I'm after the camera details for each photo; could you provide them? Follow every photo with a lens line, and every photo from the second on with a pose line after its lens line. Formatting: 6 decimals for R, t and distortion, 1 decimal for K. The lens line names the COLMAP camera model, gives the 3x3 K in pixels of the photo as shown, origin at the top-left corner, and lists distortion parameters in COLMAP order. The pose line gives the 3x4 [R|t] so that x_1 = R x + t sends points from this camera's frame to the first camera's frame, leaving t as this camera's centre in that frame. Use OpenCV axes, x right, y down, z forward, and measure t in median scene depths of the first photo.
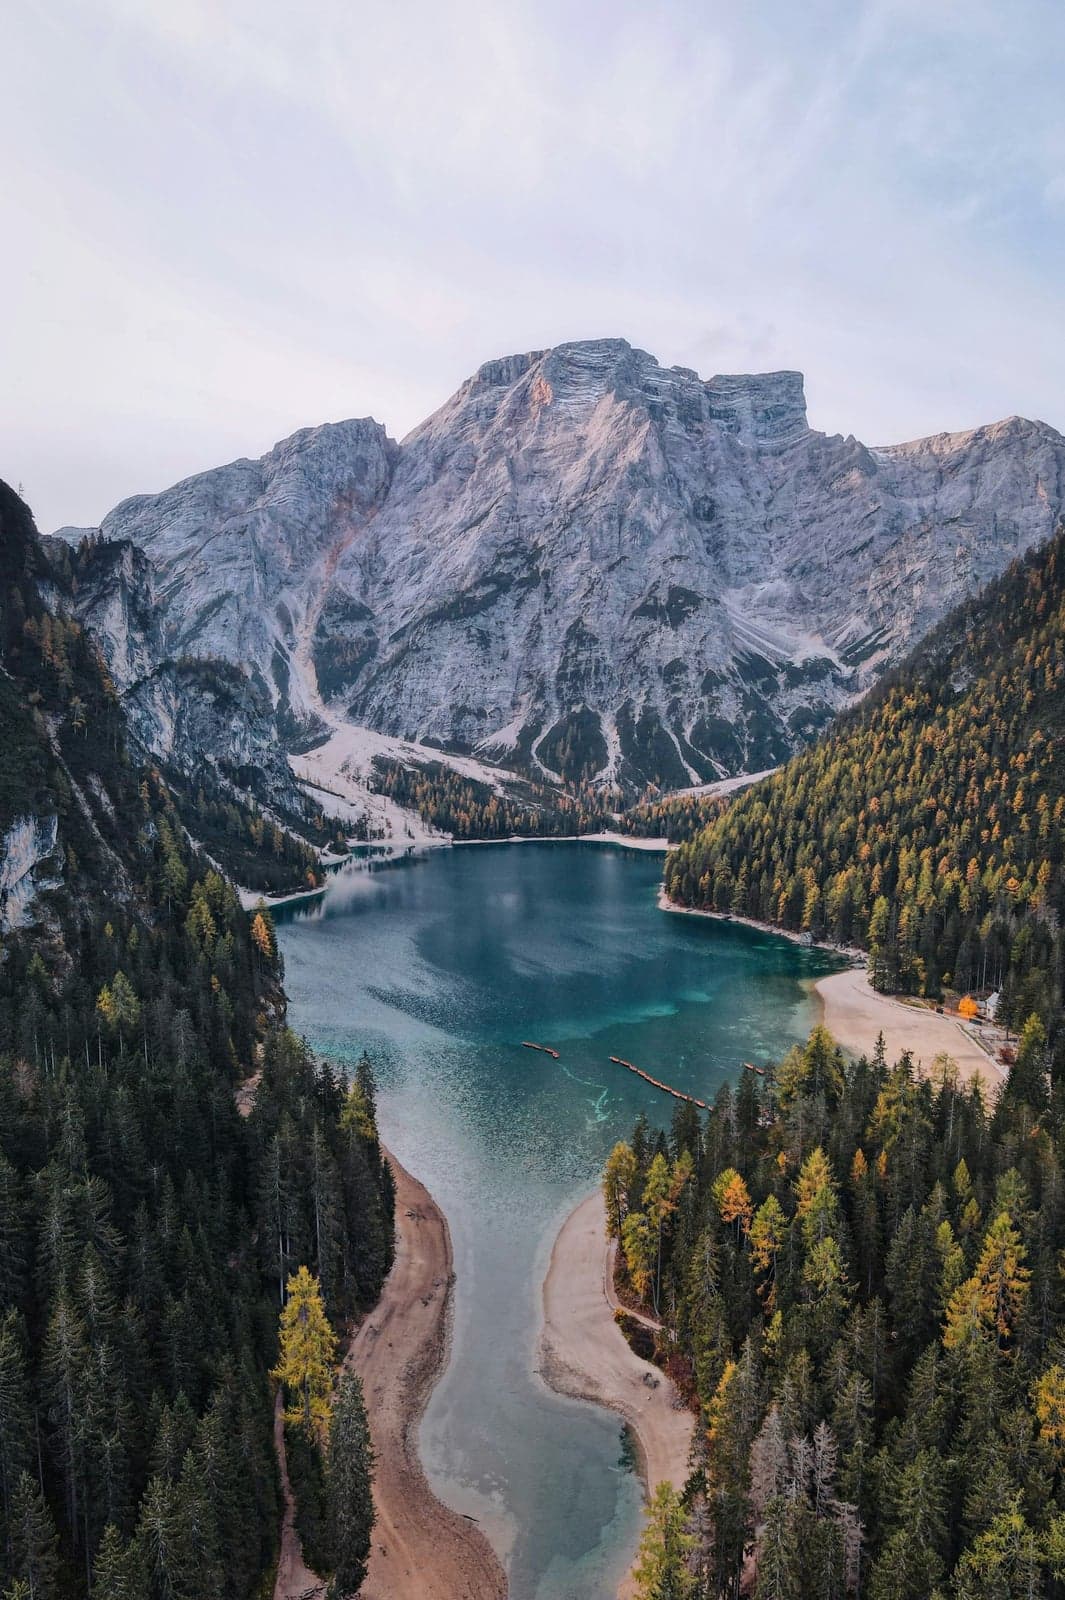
lens RADIAL K [[1009.6, 0, 524.0], [0, 1009.6, 871.1], [0, 0, 1]] dist [0.043144, -0.000259]
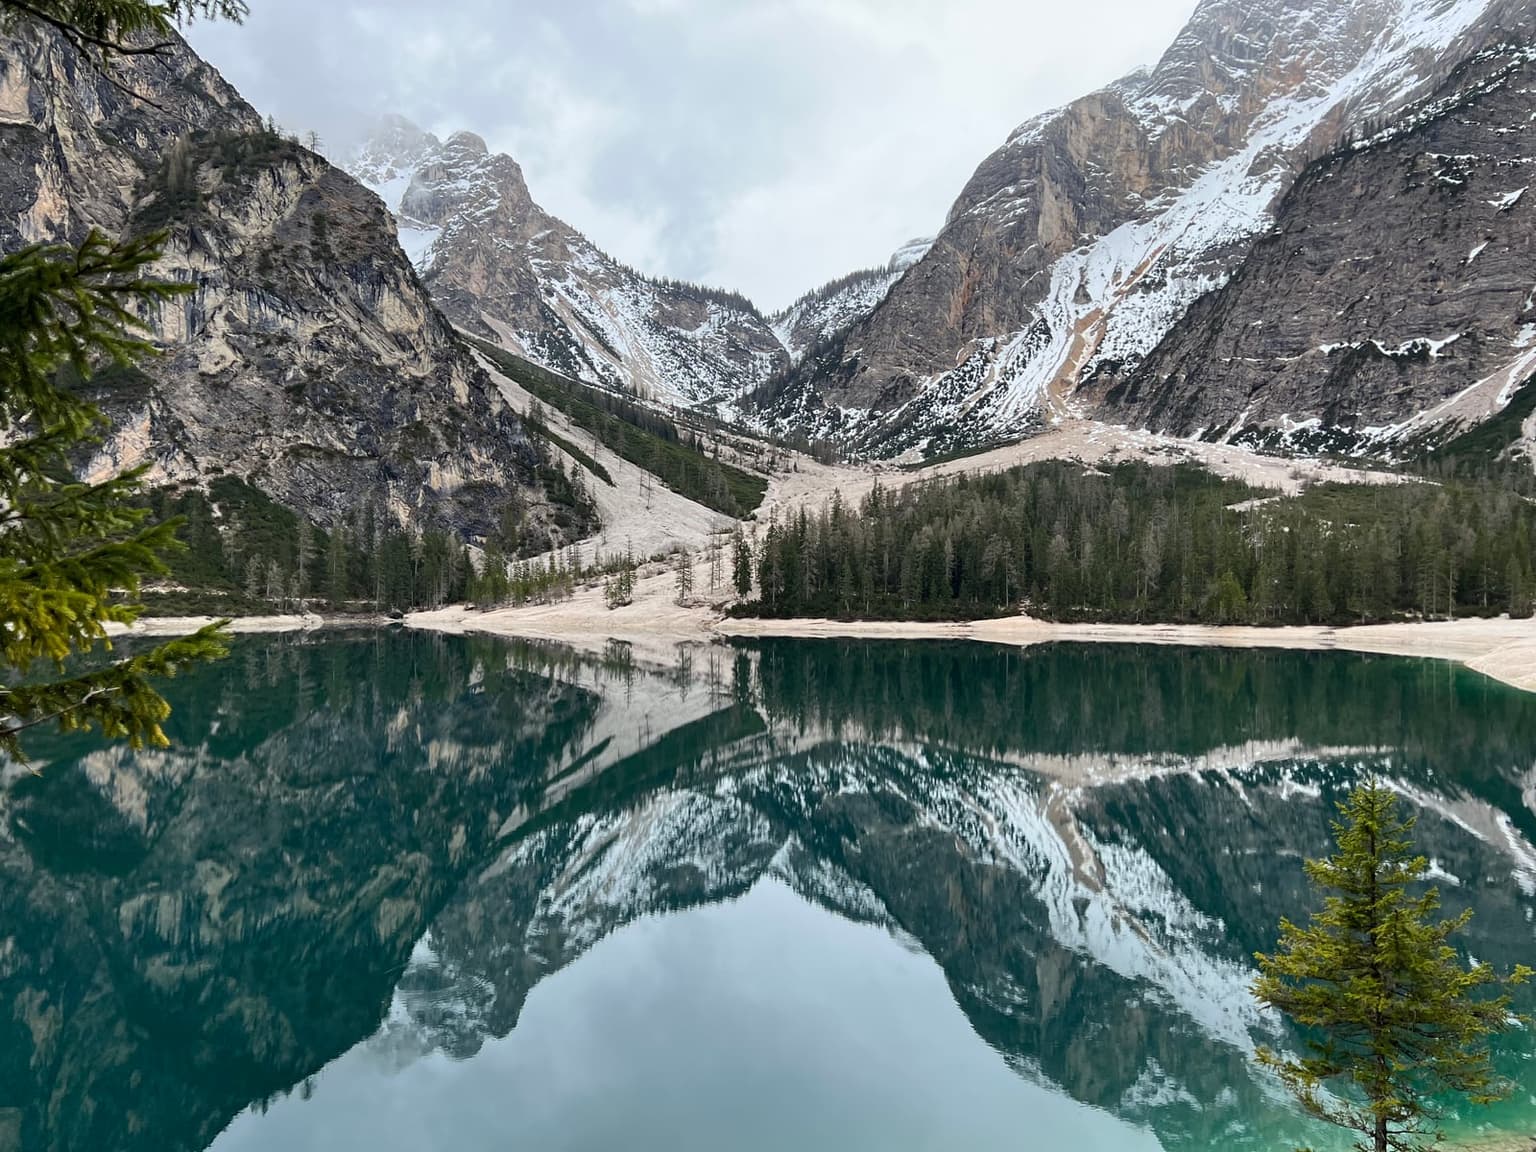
lens RADIAL K [[1095.3, 0, 834.5], [0, 1095.3, 573.0], [0, 0, 1]] dist [0.051656, -0.053303]
pose [[0.705706, -0.003629, -0.708495, 0.092450], [-0.098348, 0.989804, -0.103031, -0.012772], [0.701645, 0.142388, 0.698154, 0.557566]]
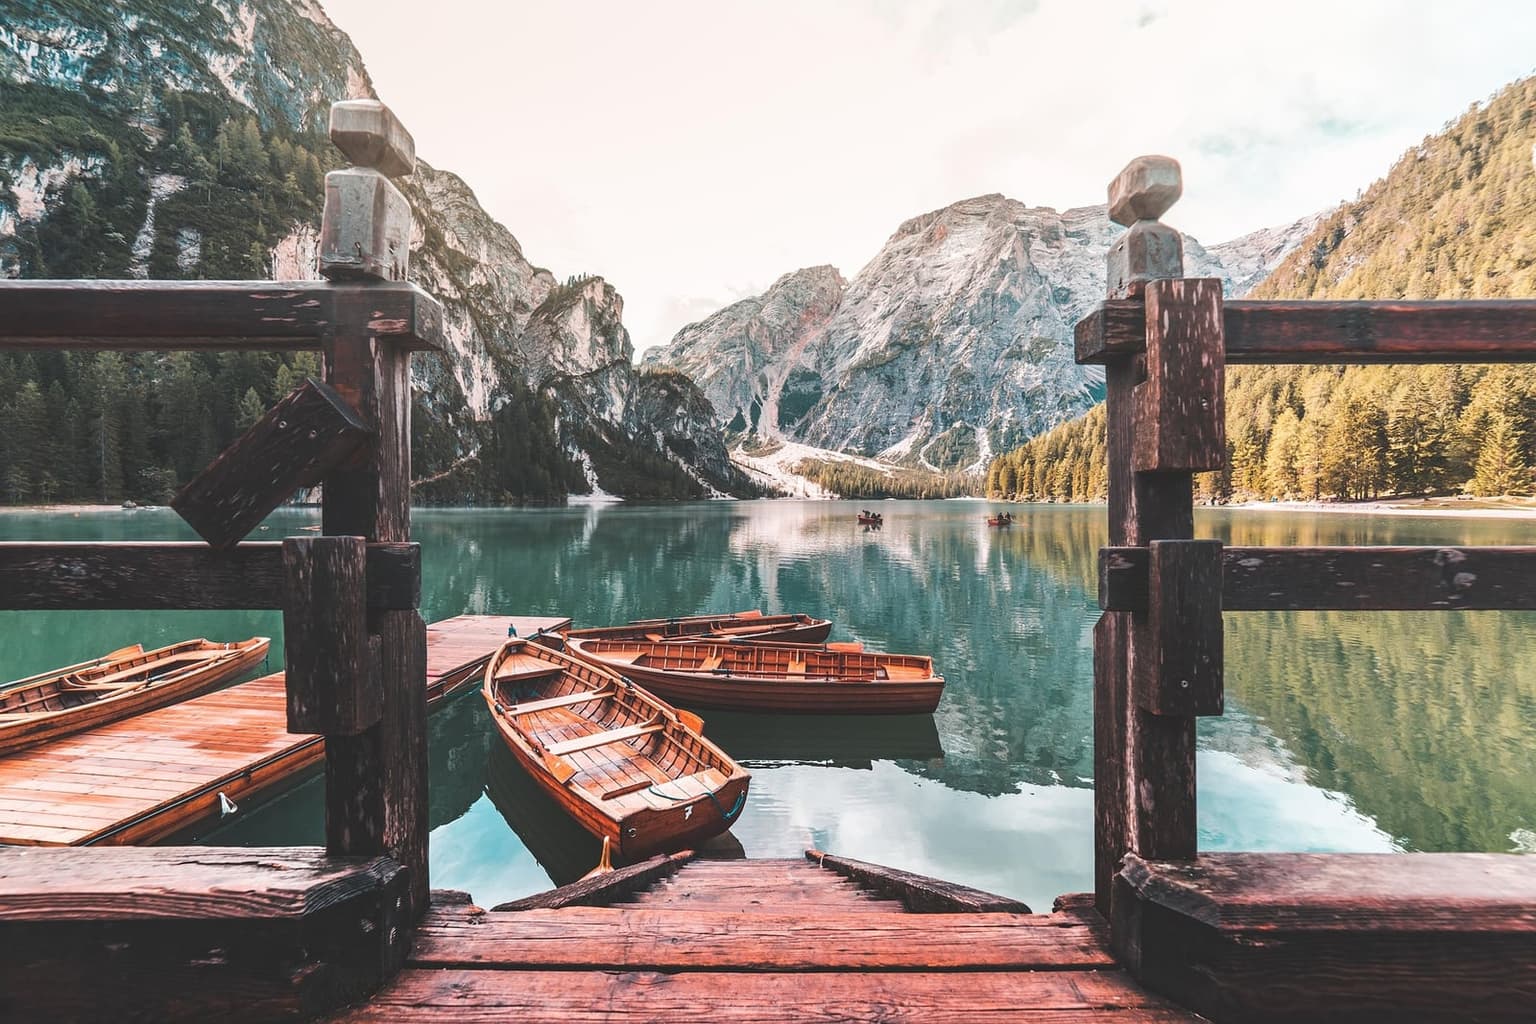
lens RADIAL K [[601.3, 0, 761.1], [0, 601.3, 506.4], [0, 0, 1]] dist [-0.020205, 0.011649]
pose [[0.952005, 0.009132, -0.305946, 0.046870], [-0.044100, 0.993218, -0.107580, 0.042293], [0.302889, 0.115909, 0.945951, 0.167563]]
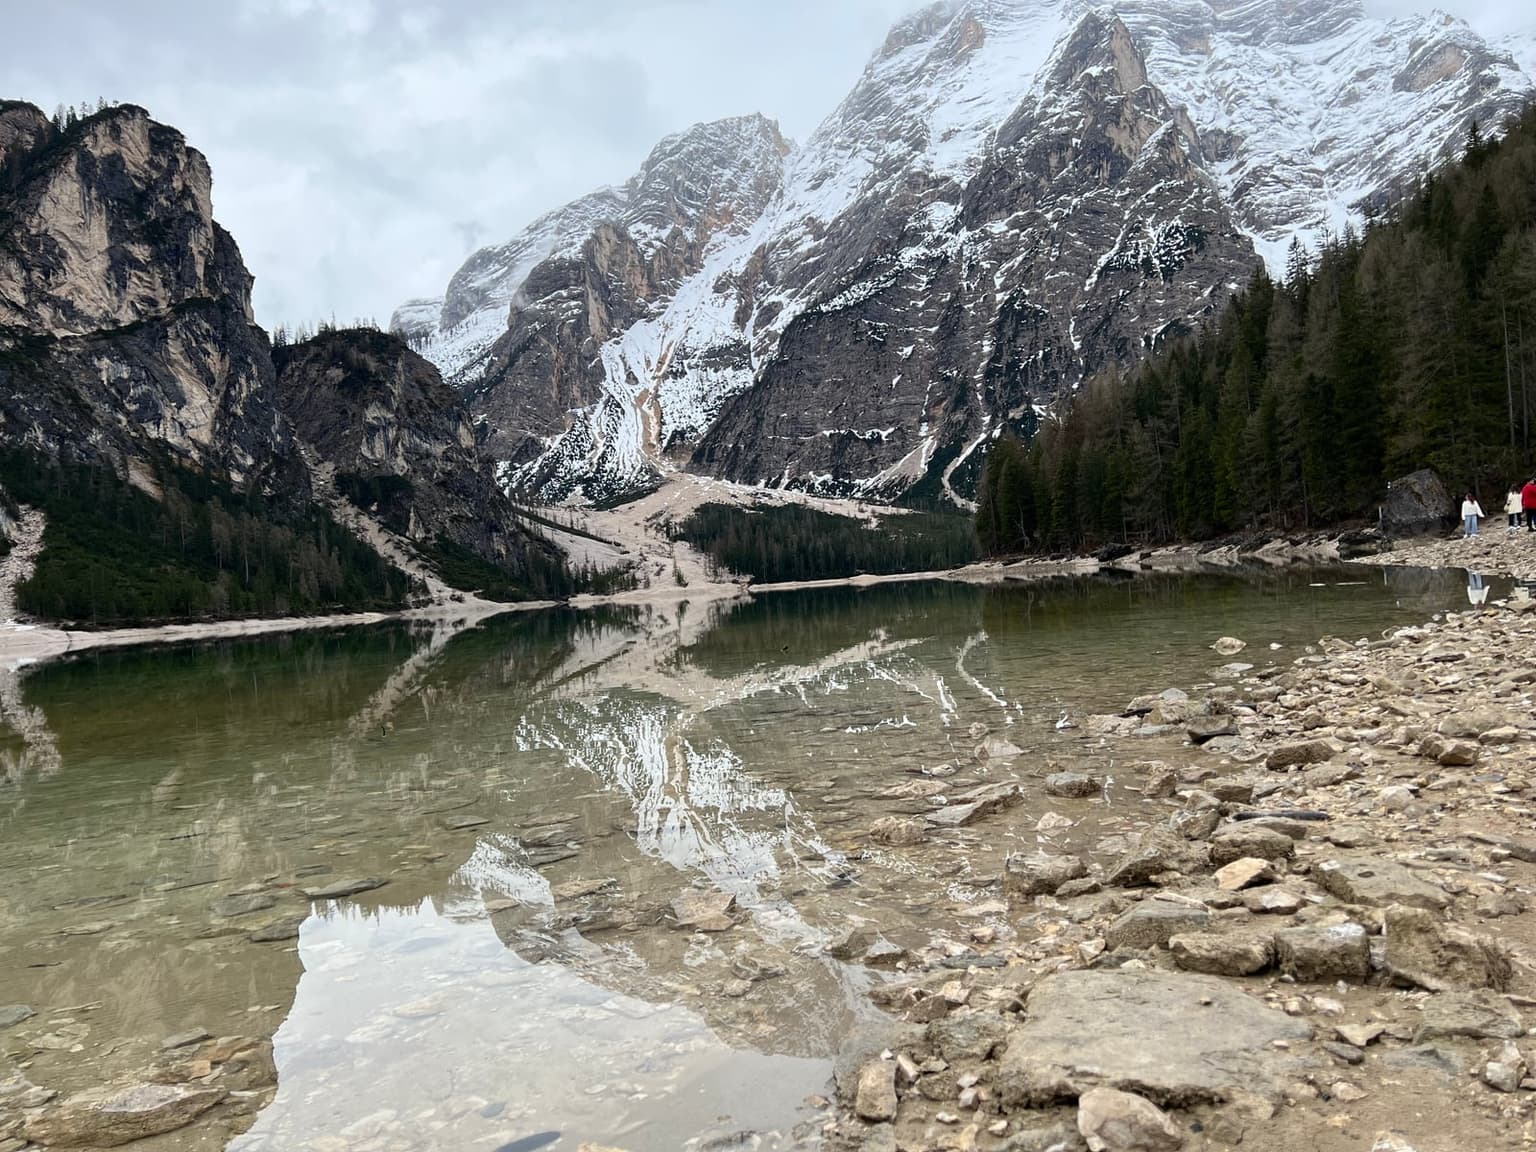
lens RADIAL K [[1144.5, 0, 790.0], [0, 1144.5, 582.2], [0, 0, 1]] dist [0.057772, -0.073180]
pose [[0.969813, -0.069961, -0.233600, 0.071302], [0.040251, 0.990747, -0.129613, 0.034501], [0.240507, 0.116297, 0.963655, 0.249749]]
